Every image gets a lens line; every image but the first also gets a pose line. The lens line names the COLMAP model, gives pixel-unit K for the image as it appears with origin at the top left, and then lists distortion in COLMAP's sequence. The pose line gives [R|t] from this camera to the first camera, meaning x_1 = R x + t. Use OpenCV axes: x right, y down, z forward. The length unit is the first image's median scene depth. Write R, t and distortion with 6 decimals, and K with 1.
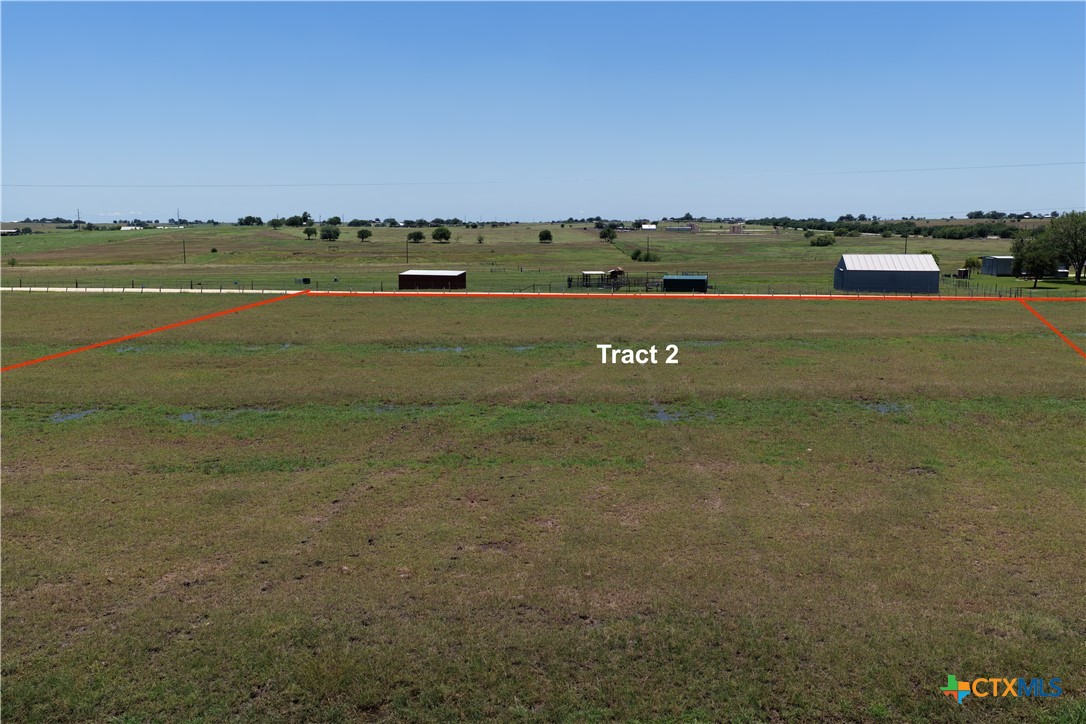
lens RADIAL K [[903.9, 0, 543.4], [0, 903.9, 363.4], [0, 0, 1]] dist [-0.013749, 0.038409]
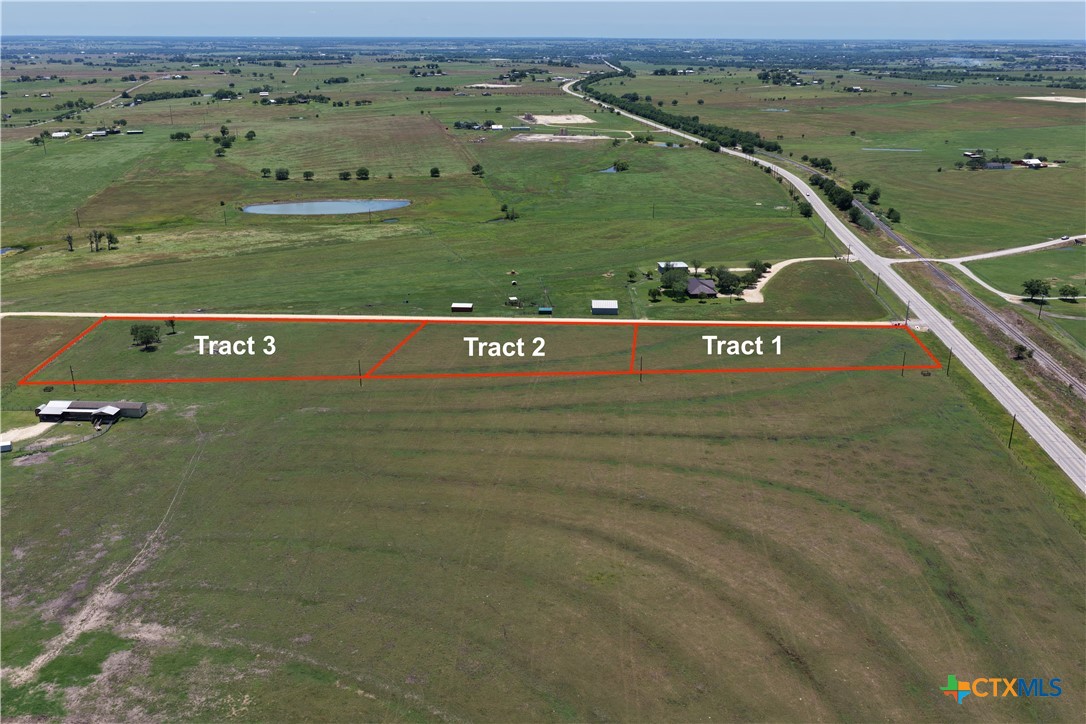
lens RADIAL K [[903.9, 0, 543.4], [0, 903.9, 363.4], [0, 0, 1]] dist [-0.013749, 0.038409]
pose [[0.983041, -0.059835, 0.173350, -0.374765], [0.024137, 0.979266, 0.201133, -0.491193], [-0.181791, -0.193538, 0.964103, -1.914579]]
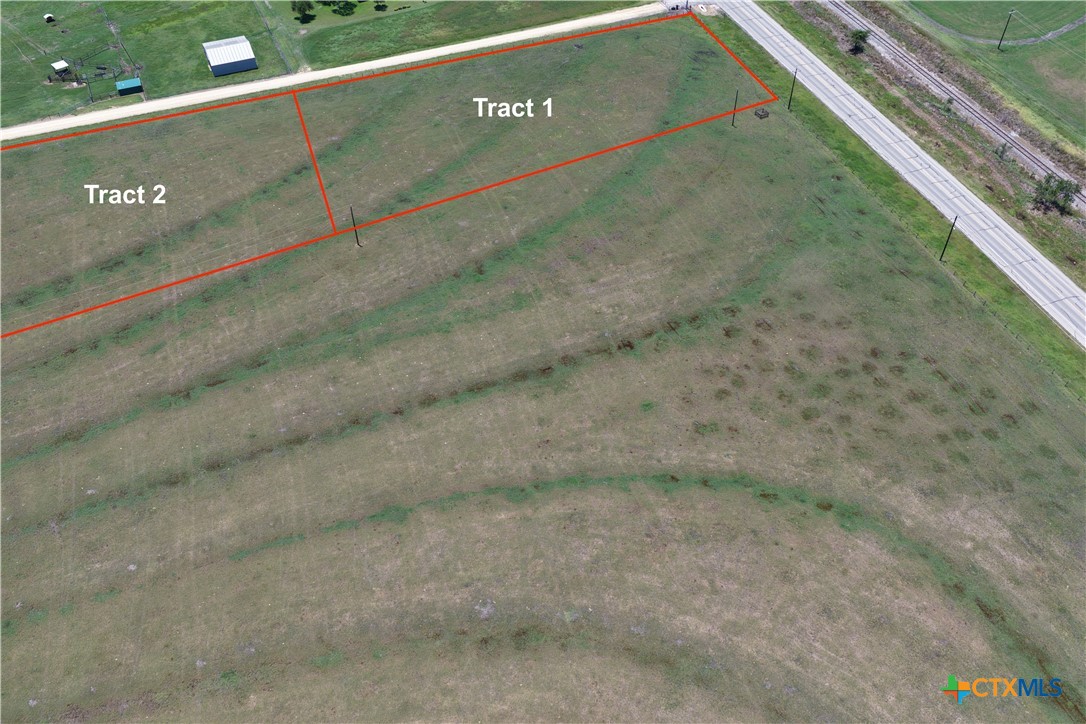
lens RADIAL K [[903.9, 0, 543.4], [0, 903.9, 363.4], [0, 0, 1]] dist [-0.013749, 0.038409]
pose [[0.810375, -0.420781, 0.407720, -0.134721], [0.088063, 0.775440, 0.625250, -0.649379], [-0.579256, -0.470781, 0.665453, -0.893080]]
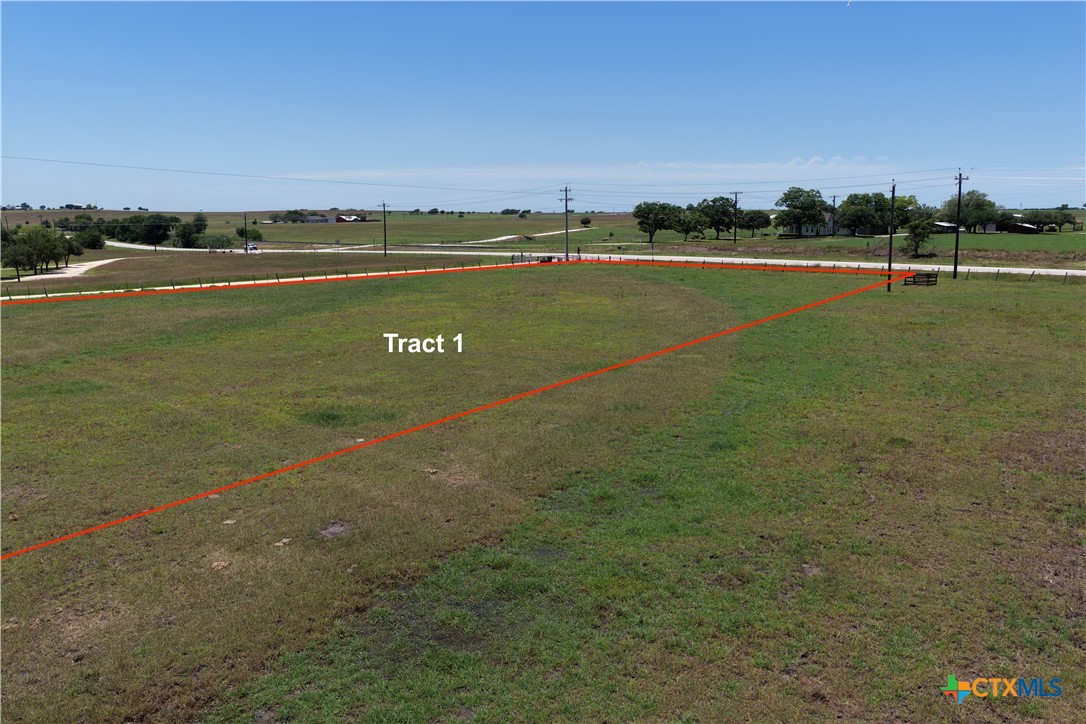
lens RADIAL K [[903.9, 0, 543.4], [0, 903.9, 363.4], [0, 0, 1]] dist [-0.013749, 0.038409]
pose [[0.539723, -0.135515, 0.830864, 0.328549], [0.127774, 0.988711, 0.078259, -0.002808], [-0.832090, 0.063925, 0.550945, 0.003050]]
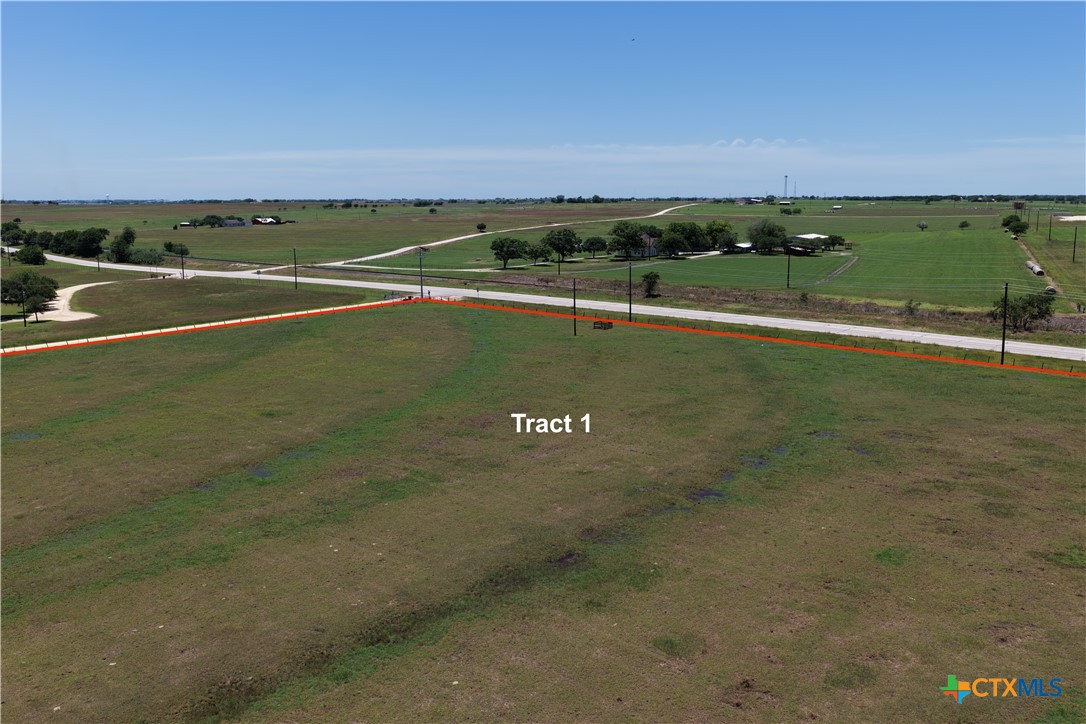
lens RADIAL K [[903.9, 0, 543.4], [0, 903.9, 363.4], [0, 0, 1]] dist [-0.013749, 0.038409]
pose [[0.464302, -0.160643, 0.870986, 0.003409], [0.136899, 0.984612, 0.108622, -0.060663], [-0.875033, 0.068803, 0.479149, -0.327271]]
